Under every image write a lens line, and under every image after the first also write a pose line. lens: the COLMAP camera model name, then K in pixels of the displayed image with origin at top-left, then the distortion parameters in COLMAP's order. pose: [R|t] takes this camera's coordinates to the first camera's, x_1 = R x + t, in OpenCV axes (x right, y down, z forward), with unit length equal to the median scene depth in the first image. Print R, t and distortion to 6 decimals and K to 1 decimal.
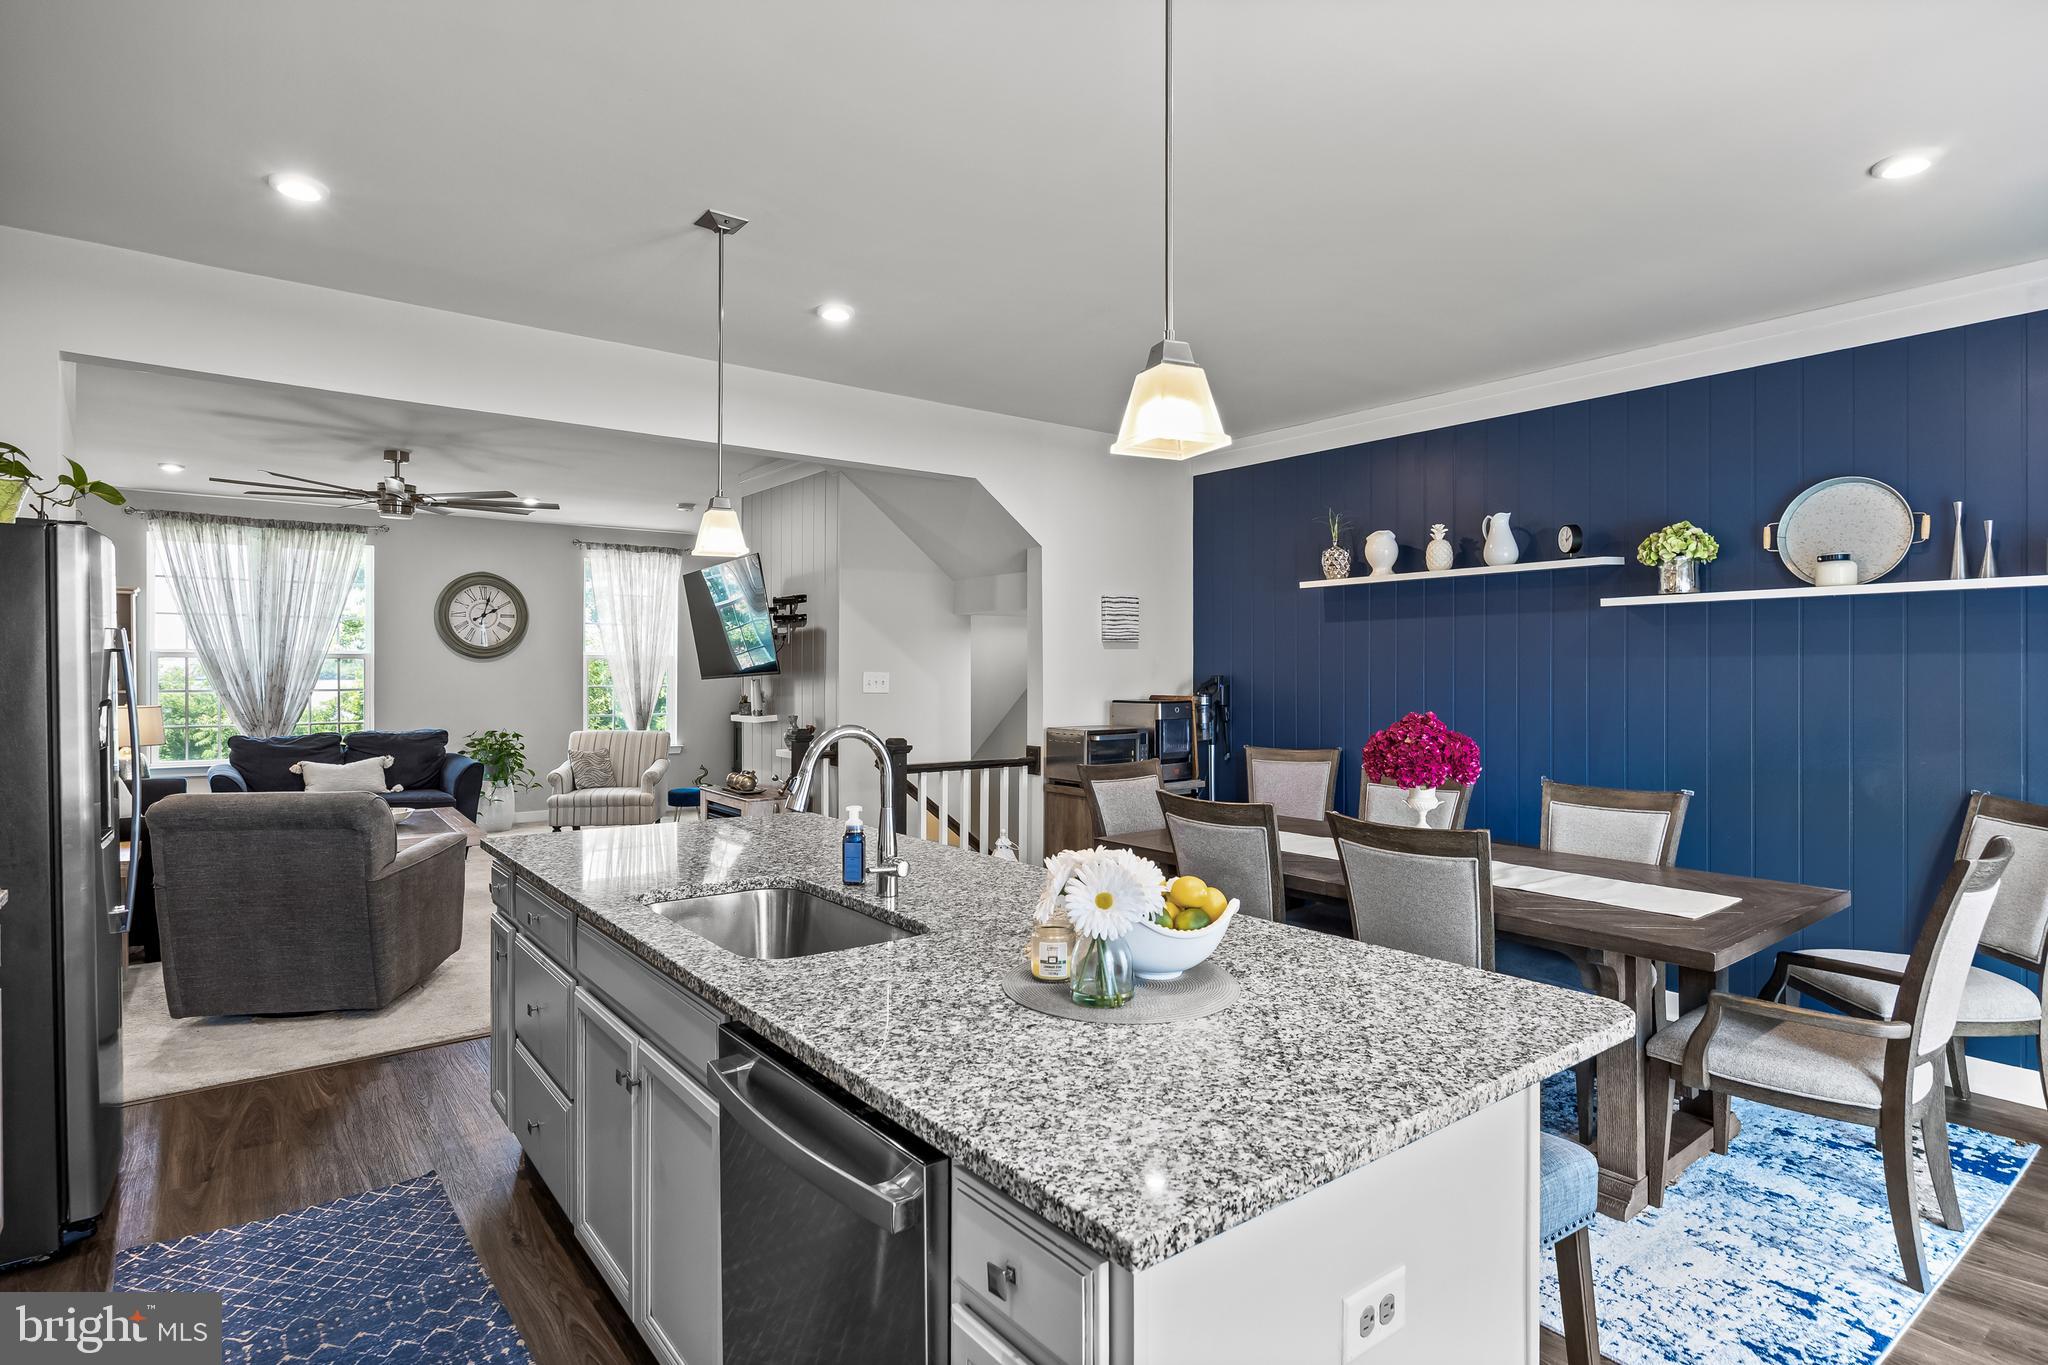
lens RADIAL K [[1052.4, 0, 1018.6], [0, 1052.4, 670.6], [0, 0, 1]] dist [-0.004332, -0.001180]
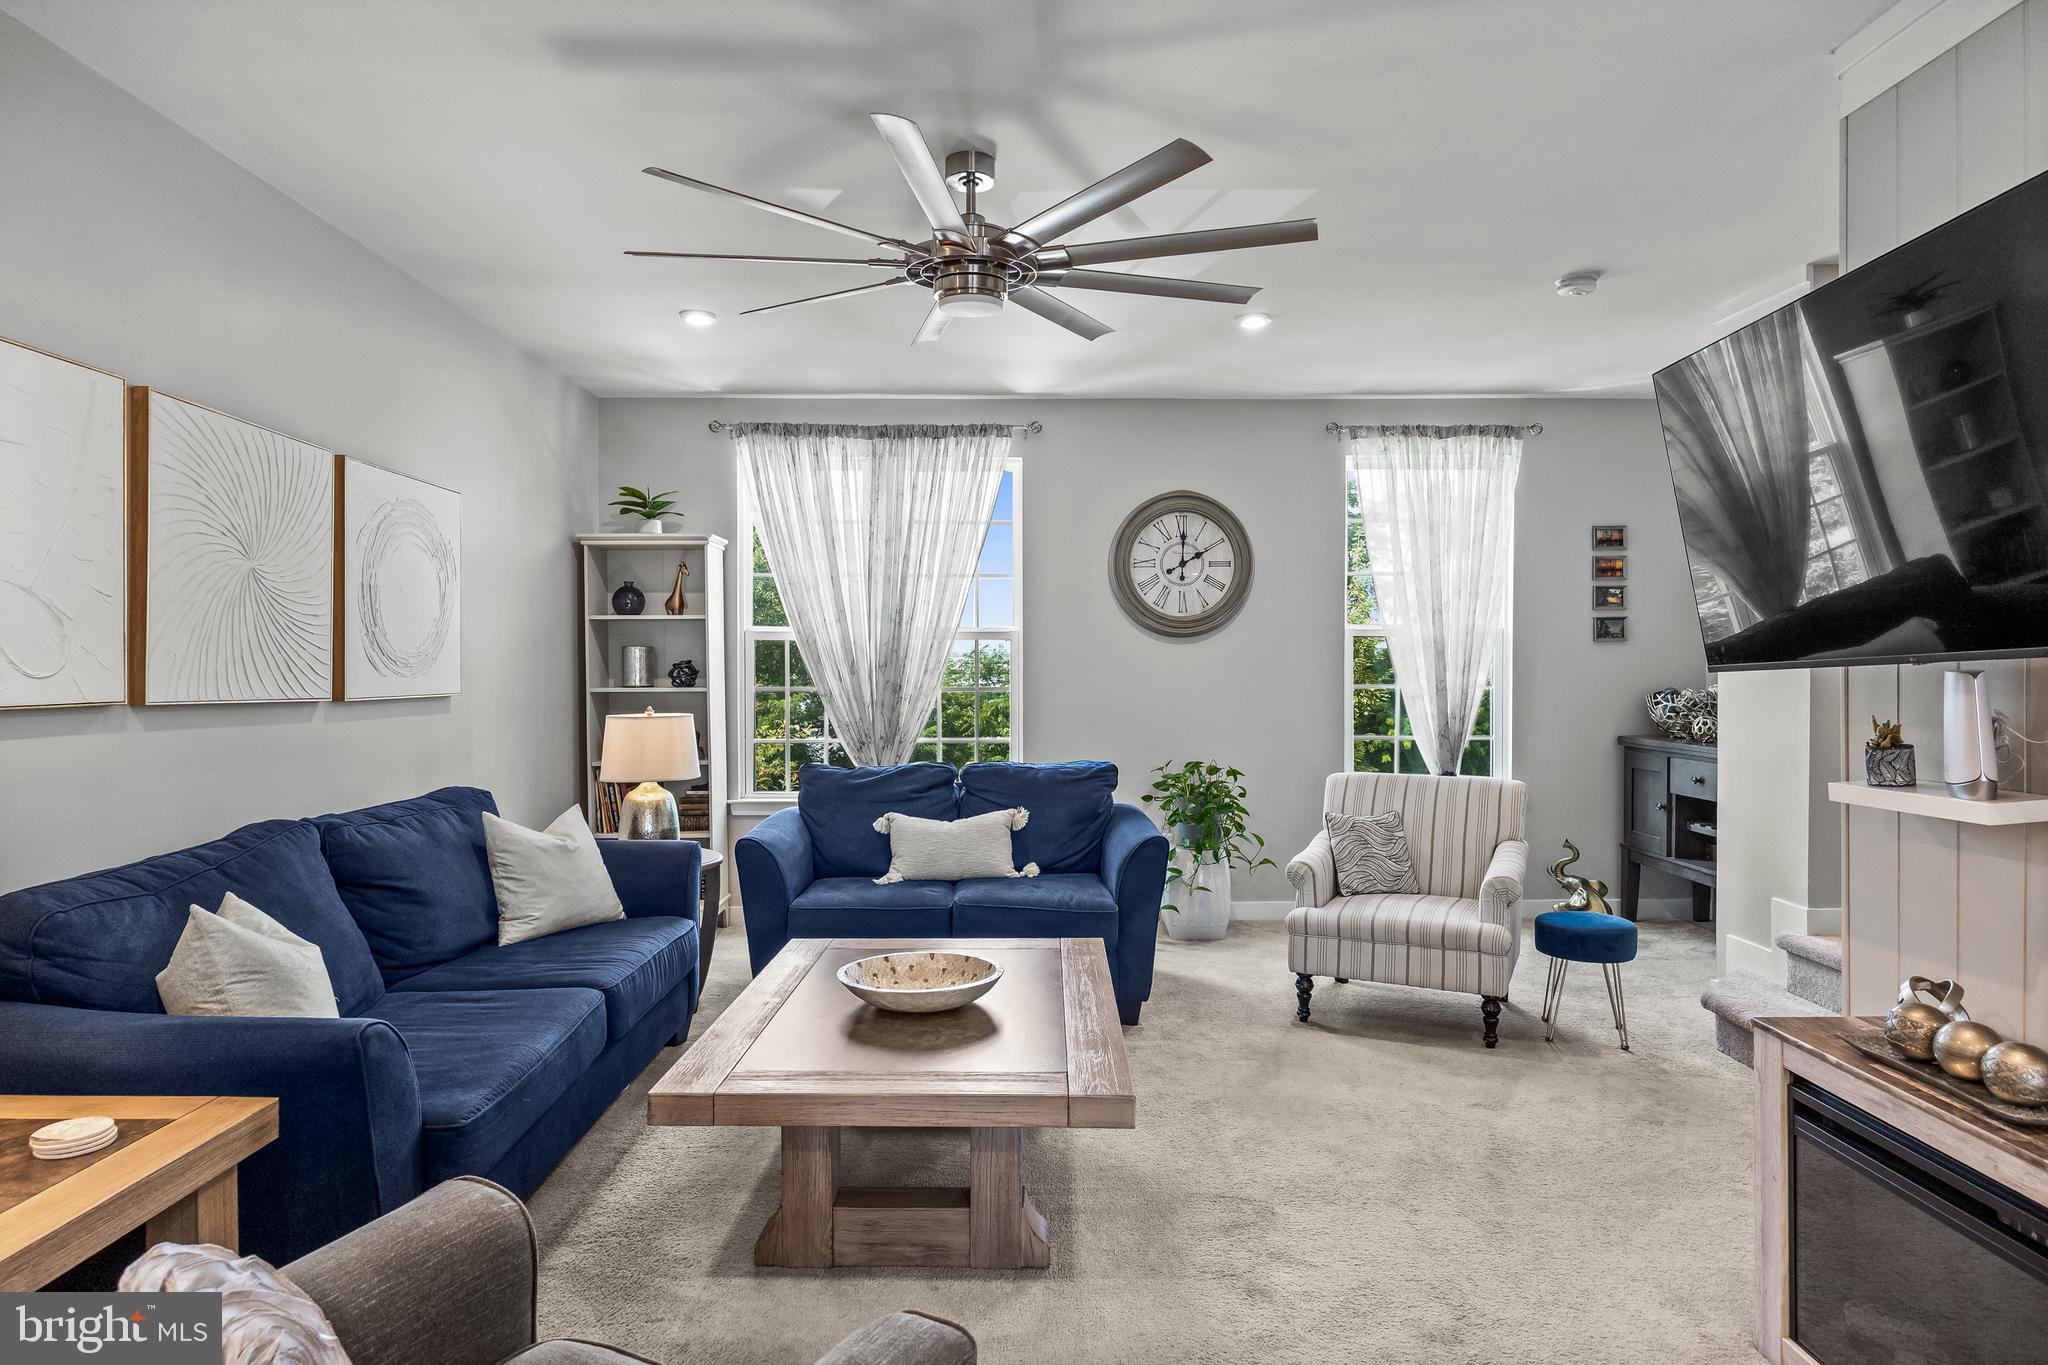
lens RADIAL K [[1147.4, 0, 1024.6], [0, 1147.4, 673.4], [0, 0, 1]] dist [-0.006606, 0.000885]
pose [[0.802198, 0.000806, -0.597057, -0.223523], [0.002954, 0.999981, 0.005318, 0.005795], [0.597050, -0.006030, 0.802181, 0.491044]]
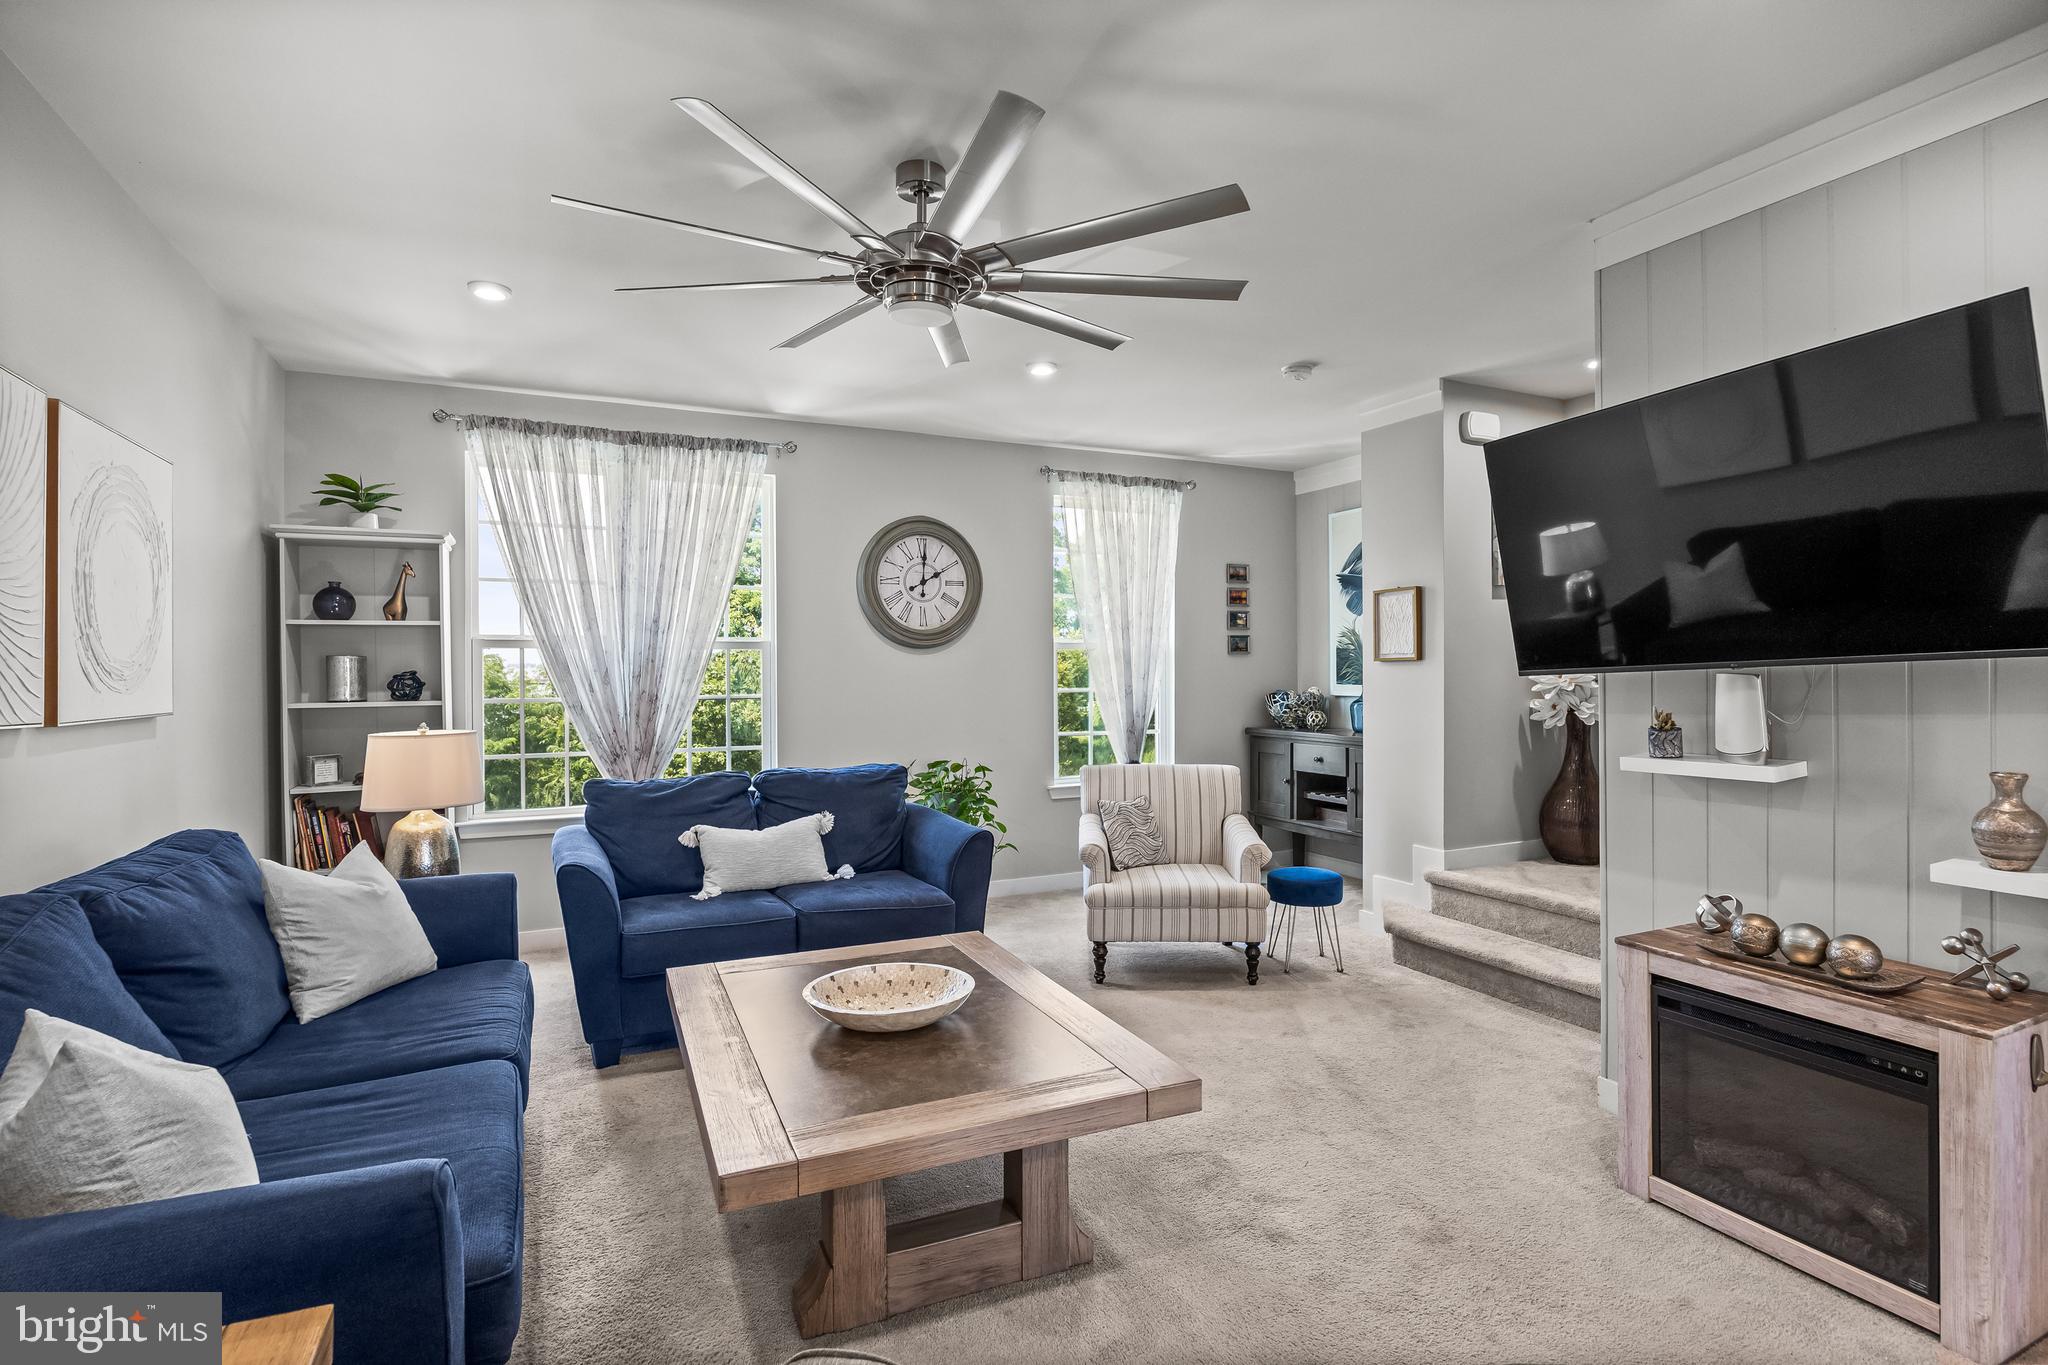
lens RADIAL K [[986.7, 0, 1020.5], [0, 986.7, 674.8], [0, 0, 1]] dist [-0.014215, 0.000838]
pose [[0.977434, -0.008231, -0.211082, -0.365189], [0.008599, 0.999963, 0.000826, 0.005381], [0.211067, -0.002623, 0.977468, 0.472654]]
